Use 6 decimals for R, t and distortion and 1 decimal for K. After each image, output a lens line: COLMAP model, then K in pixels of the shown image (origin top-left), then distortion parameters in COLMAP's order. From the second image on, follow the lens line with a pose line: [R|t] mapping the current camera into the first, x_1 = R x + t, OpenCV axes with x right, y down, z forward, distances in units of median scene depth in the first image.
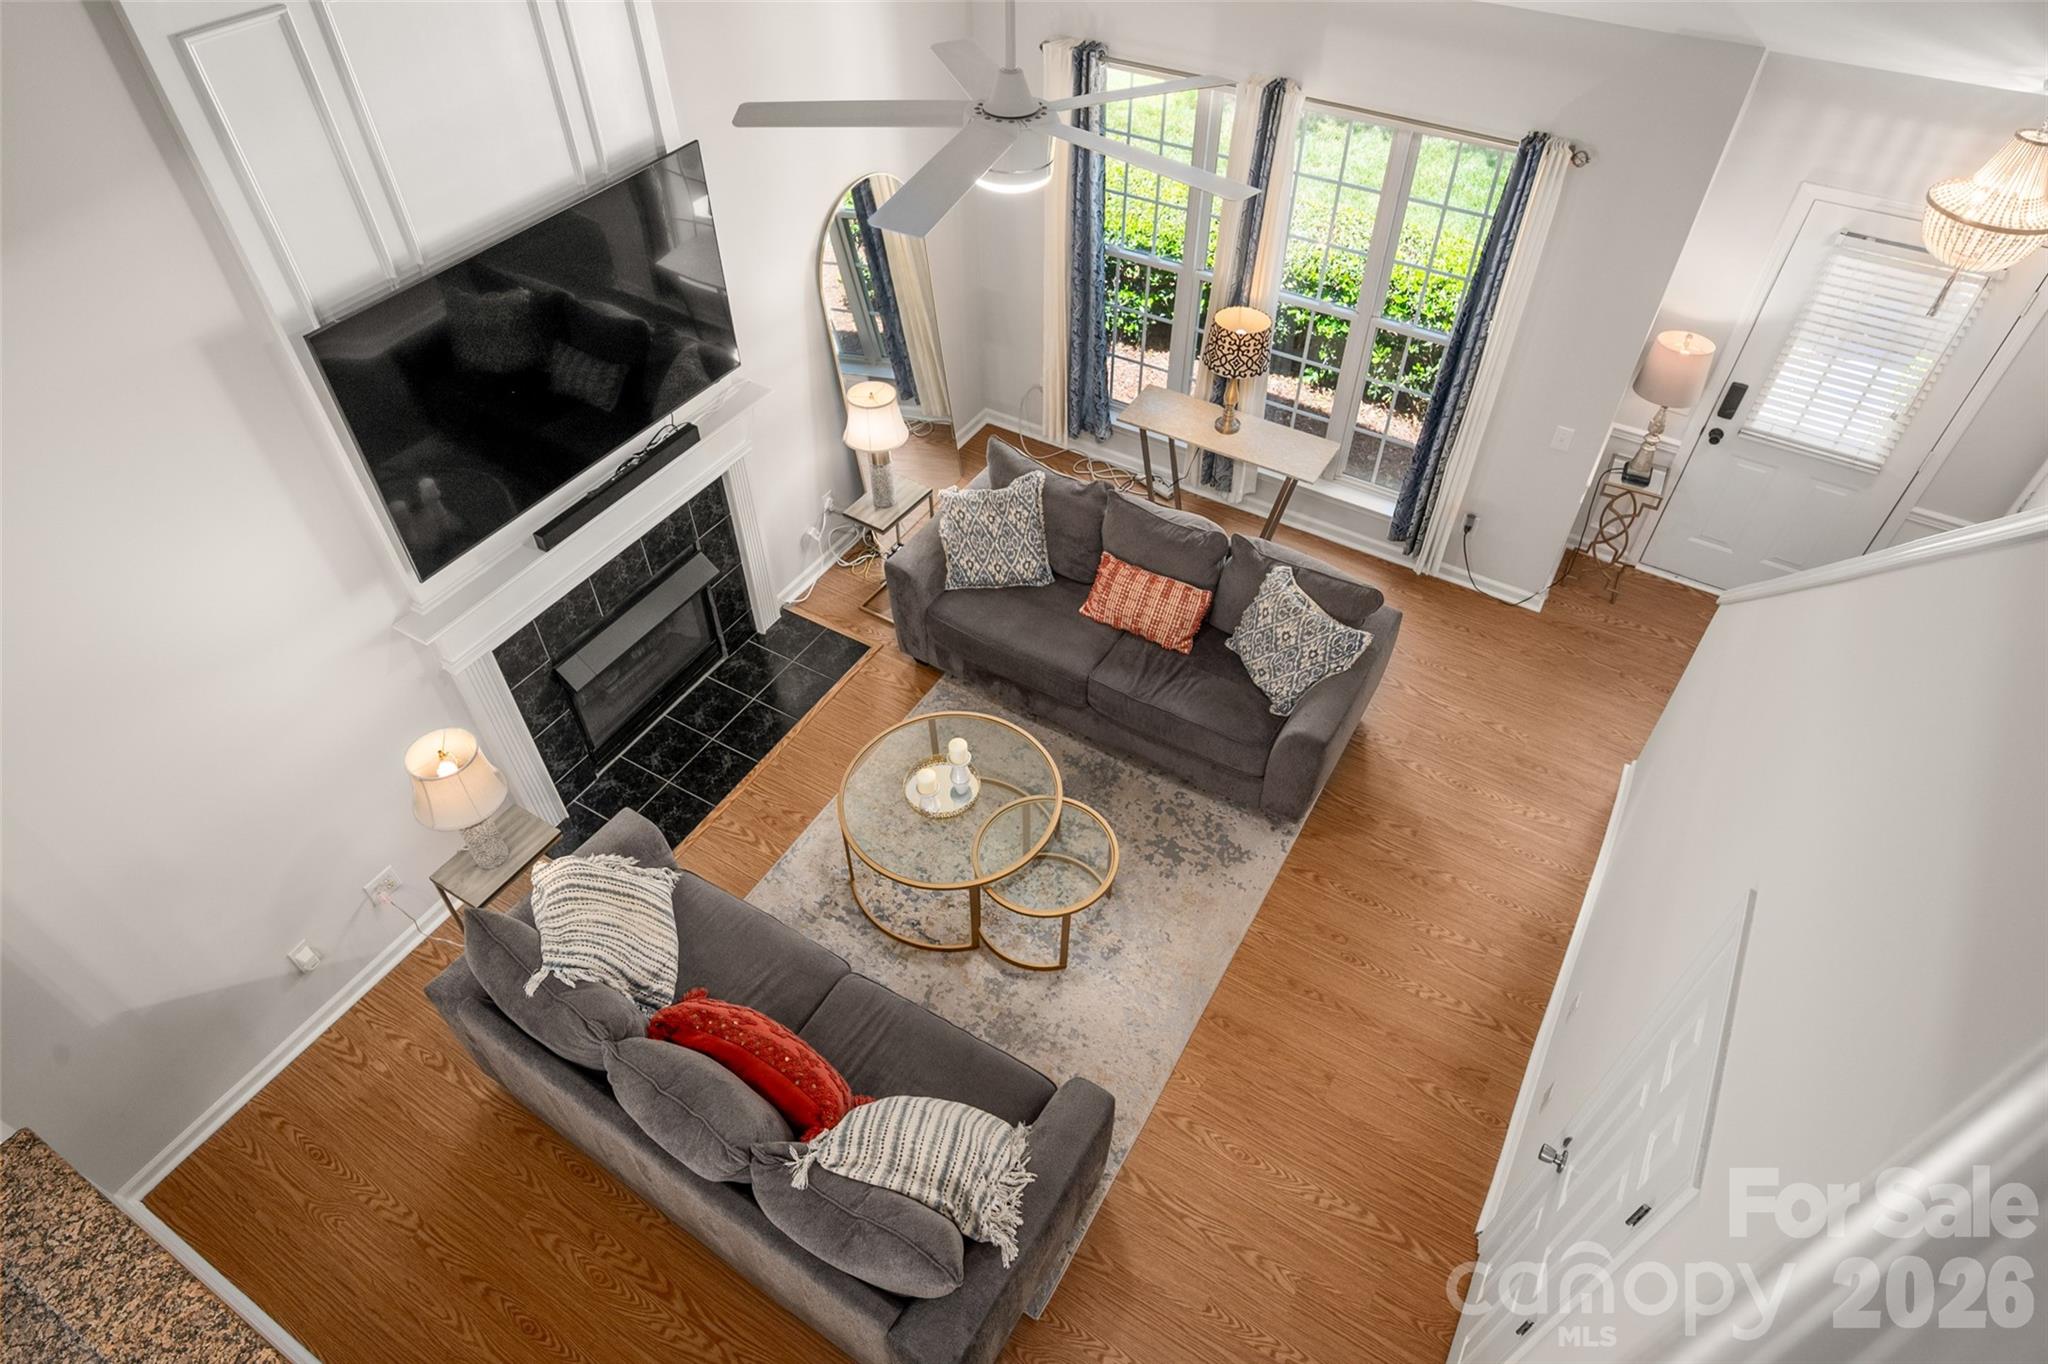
lens RADIAL K [[1184.3, 0, 1033.1], [0, 1184.3, 681.3], [0, 0, 1]] dist [0.002140, -0.000614]
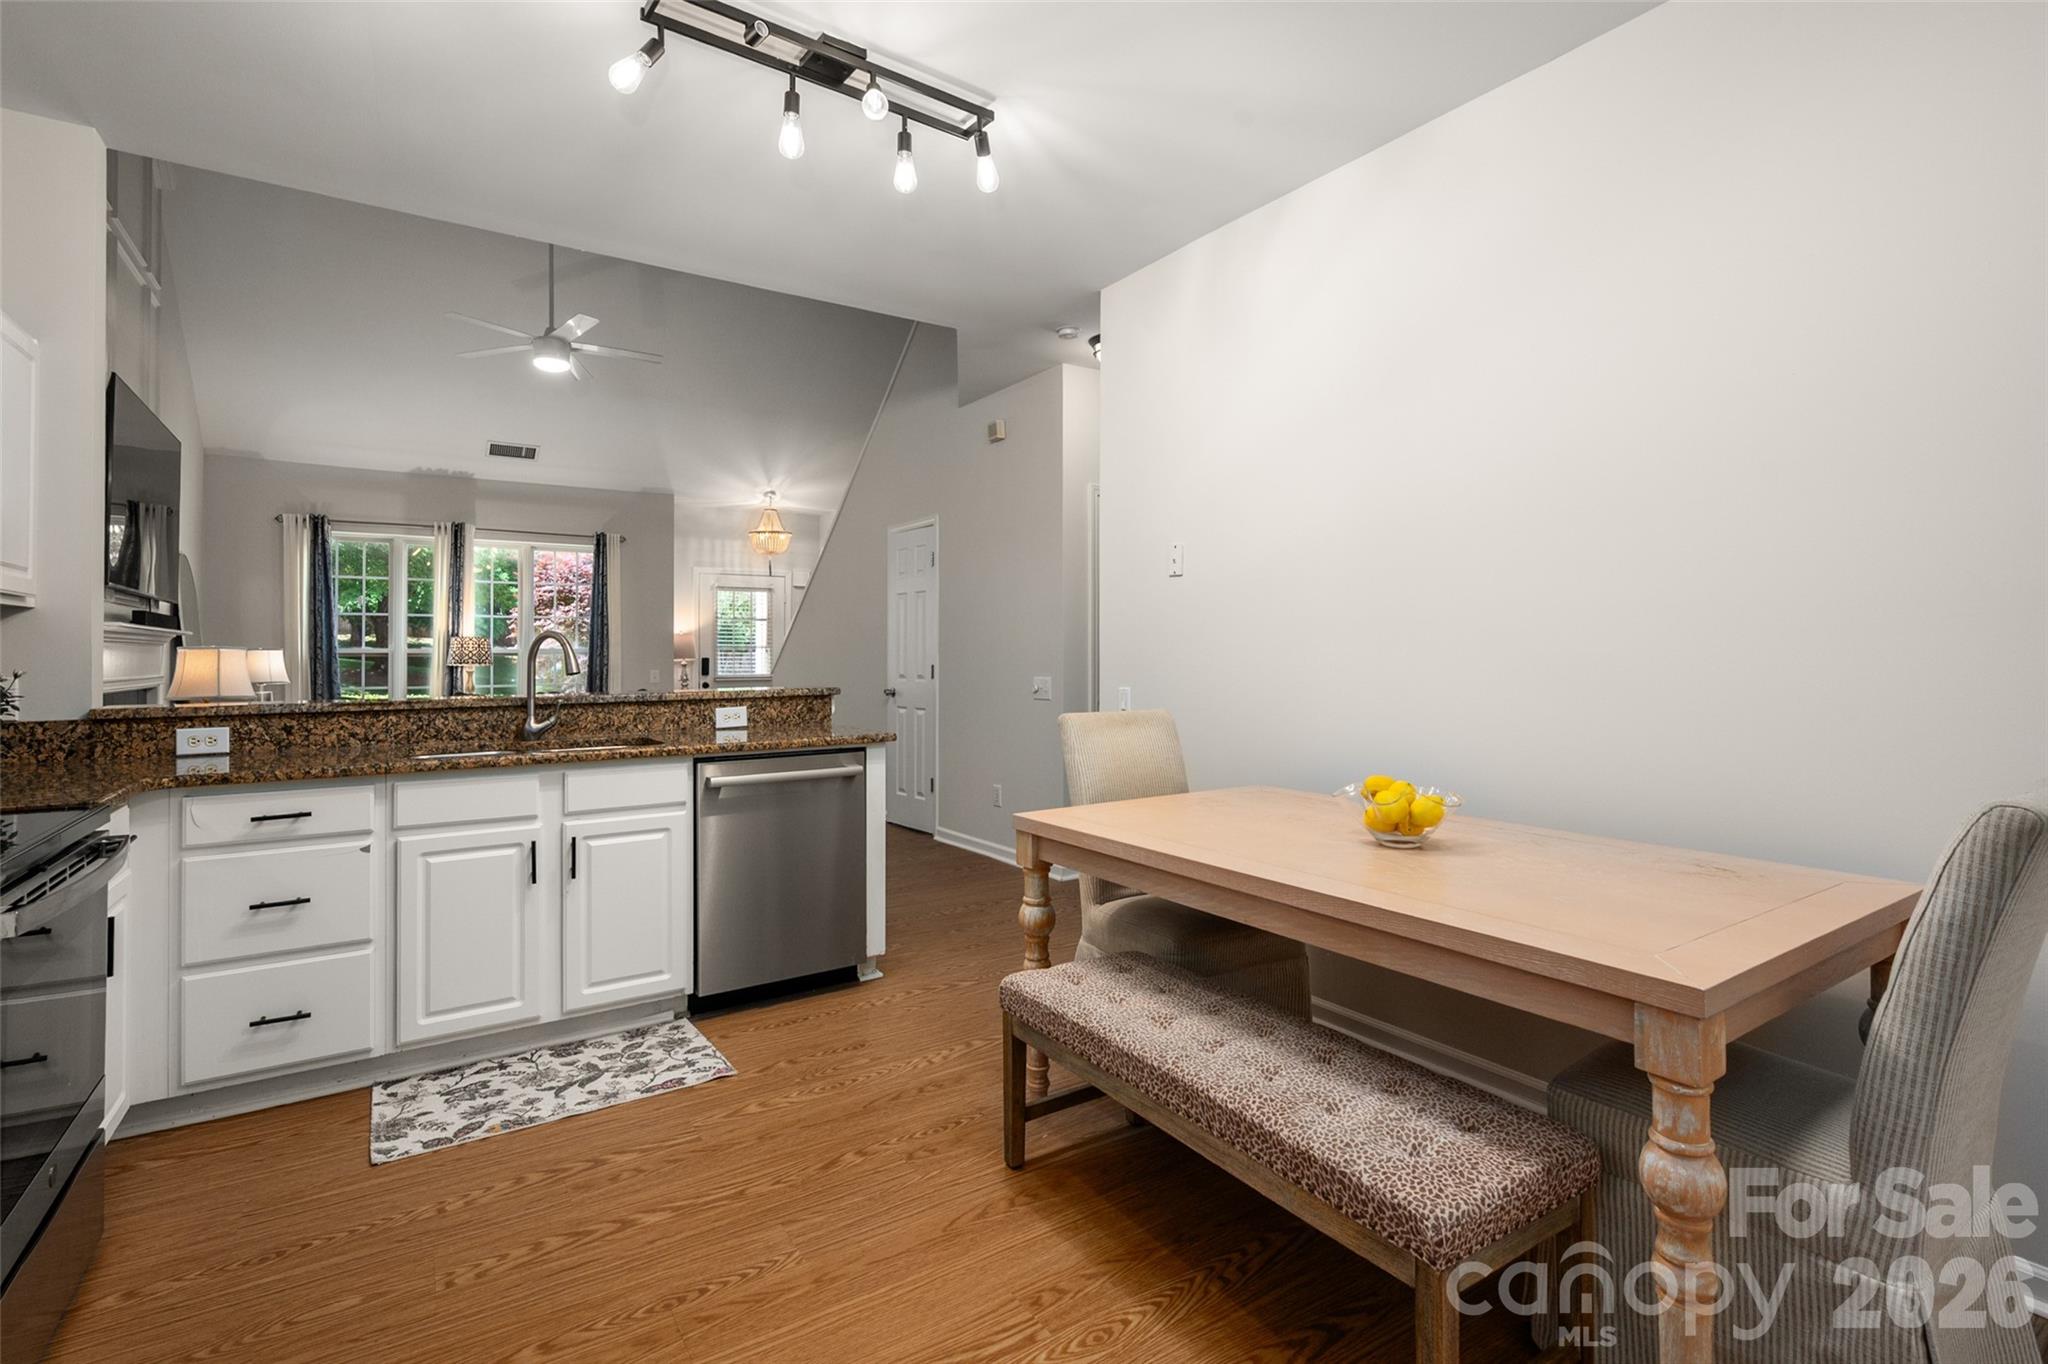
lens RADIAL K [[963.3, 0, 1031.1], [0, 963.3, 647.1], [0, 0, 1]] dist [-0.001626, 0.001030]
pose [[0.428193, 0.004935, 0.903674, -0.789402], [0.653148, 0.689399, -0.313250, 0.719445], [-0.624538, 0.724365, 0.291973, 0.097331]]
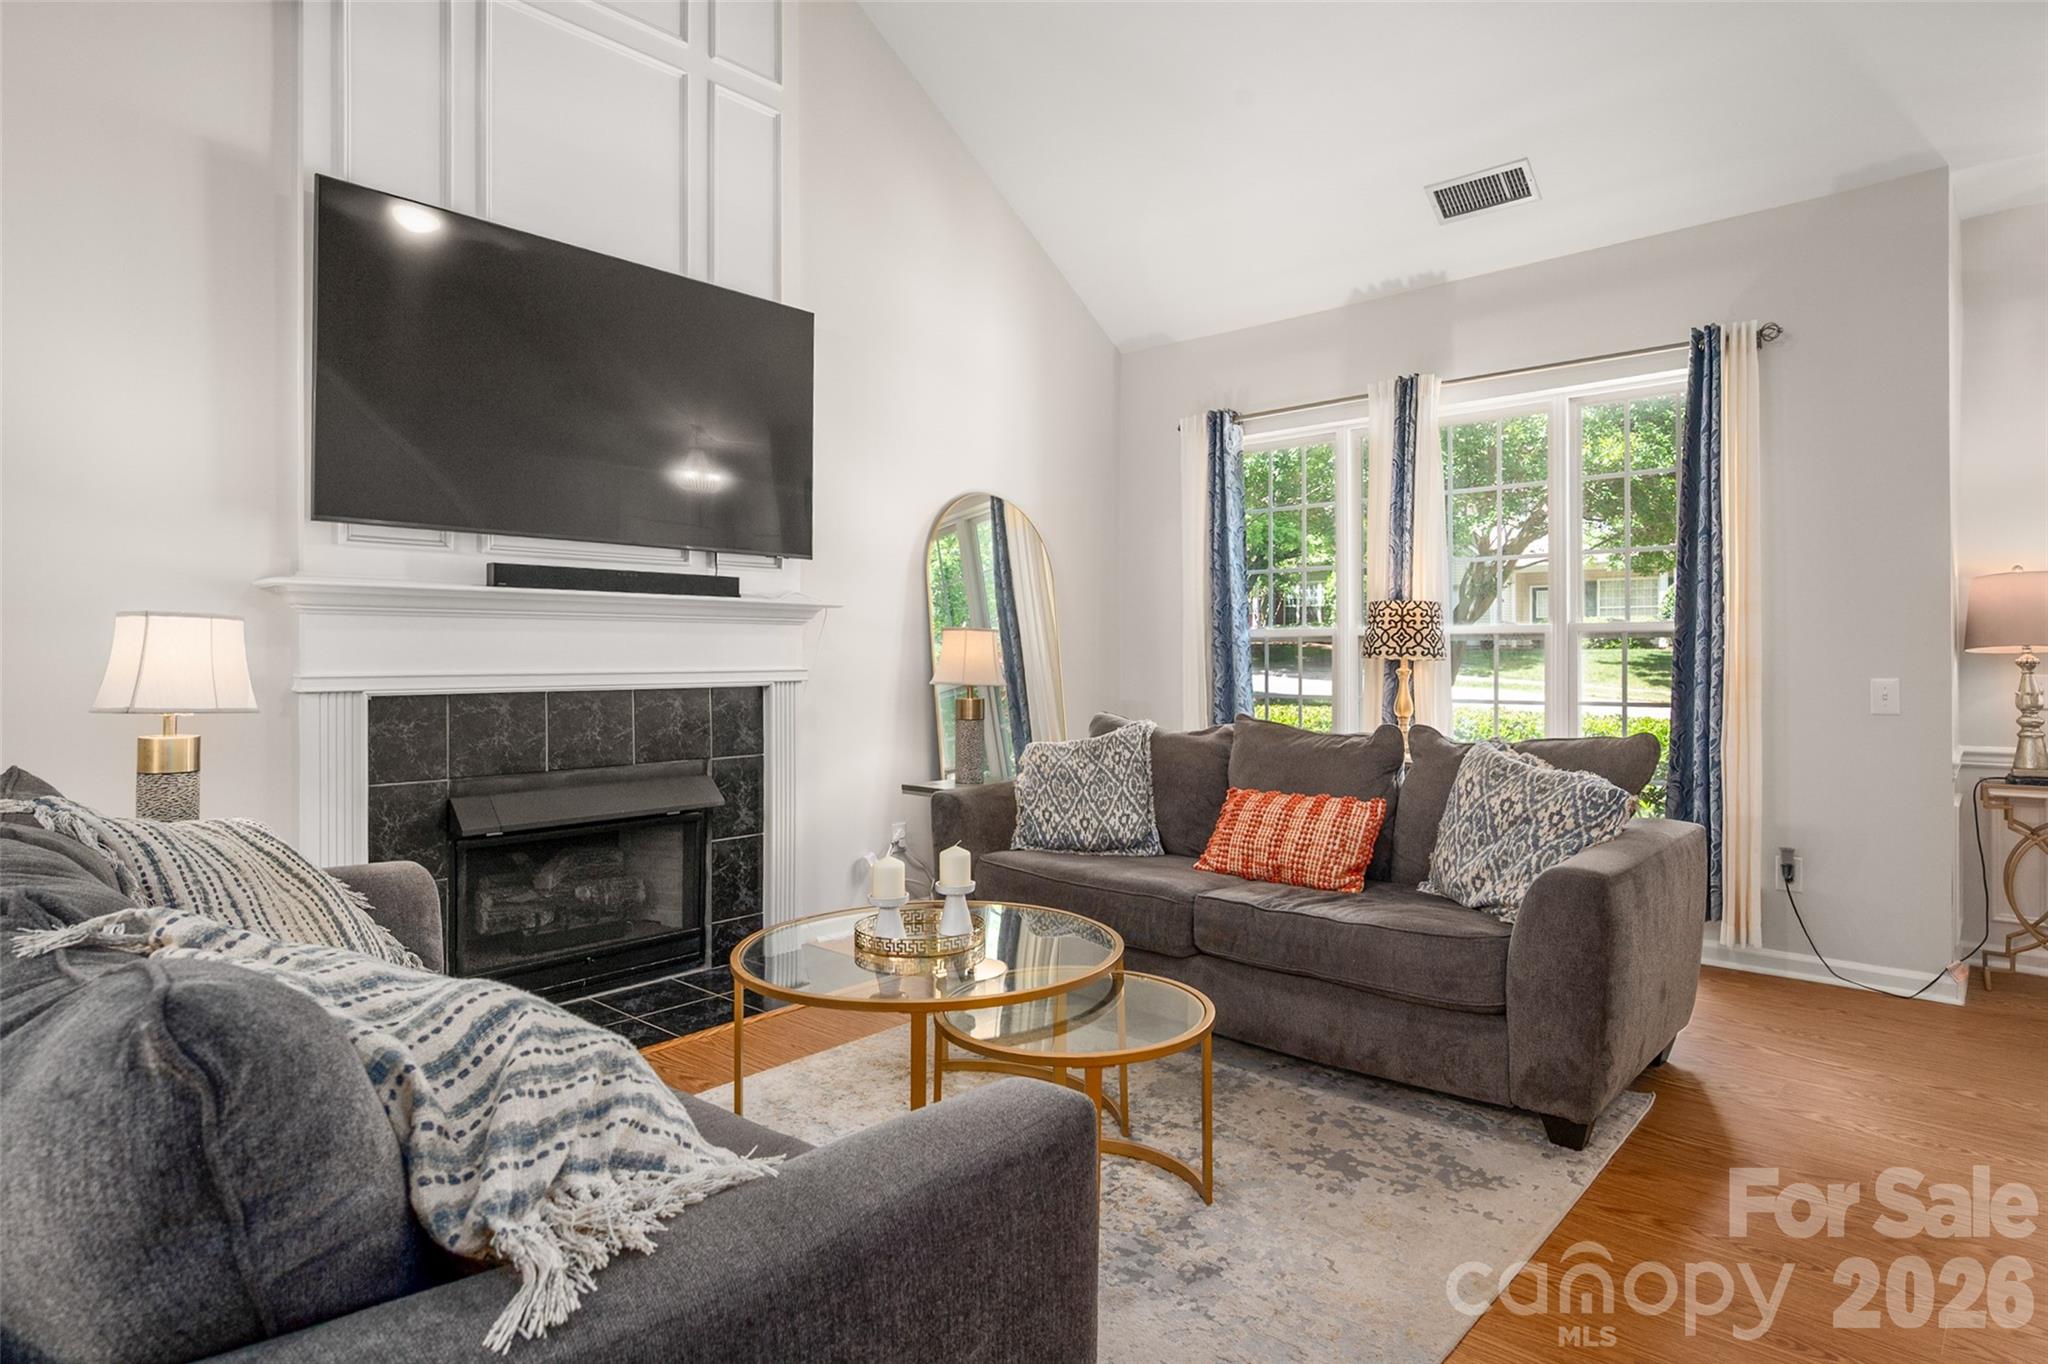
lens RADIAL K [[1116.5, 0, 1043.9], [0, 1116.5, 651.5], [0, 0, 1]] dist [0.004190, -0.002818]
pose [[0.981907, -0.003271, -0.189338, 0.080167], [-0.134273, 0.693009, -0.708315, 0.338878], [0.133530, 0.720922, 0.680031, 0.477714]]
